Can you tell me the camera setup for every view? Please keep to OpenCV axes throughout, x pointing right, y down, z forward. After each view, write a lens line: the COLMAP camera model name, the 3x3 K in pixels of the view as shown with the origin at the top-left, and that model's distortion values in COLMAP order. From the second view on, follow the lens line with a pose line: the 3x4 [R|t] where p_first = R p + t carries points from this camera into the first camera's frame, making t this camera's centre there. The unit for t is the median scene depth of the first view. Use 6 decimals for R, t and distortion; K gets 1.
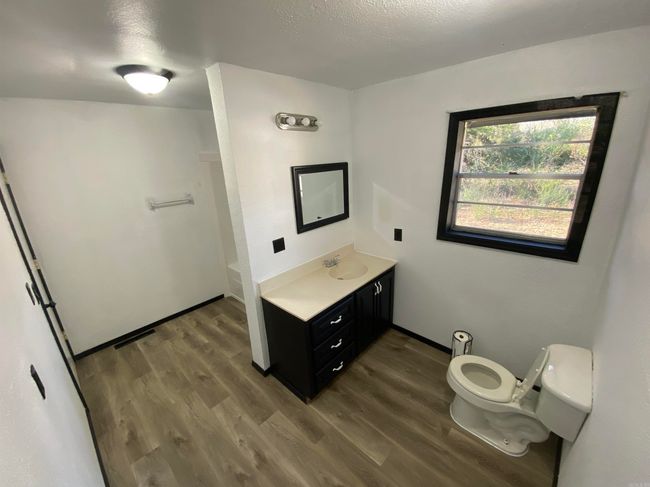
lens RADIAL K [[267.2, 0, 326.8], [0, 267.2, 242.1], [0, 0, 1]] dist [0.012998, -0.003596]
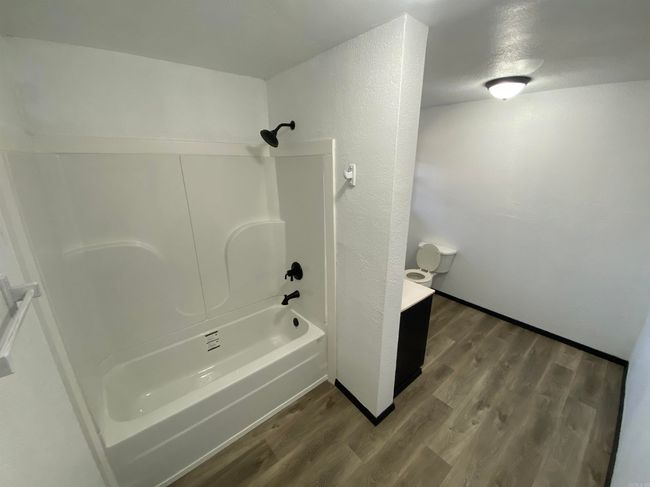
lens RADIAL K [[267.2, 0, 327.2], [0, 267.2, 243.8], [0, 0, 1]] dist [0.012998, -0.003596]
pose [[0.118363, -0.269971, 0.955566, -1.173865], [0.303327, 0.926162, 0.224091, -0.299392], [-0.945507, 0.263325, 0.191513, 1.138131]]
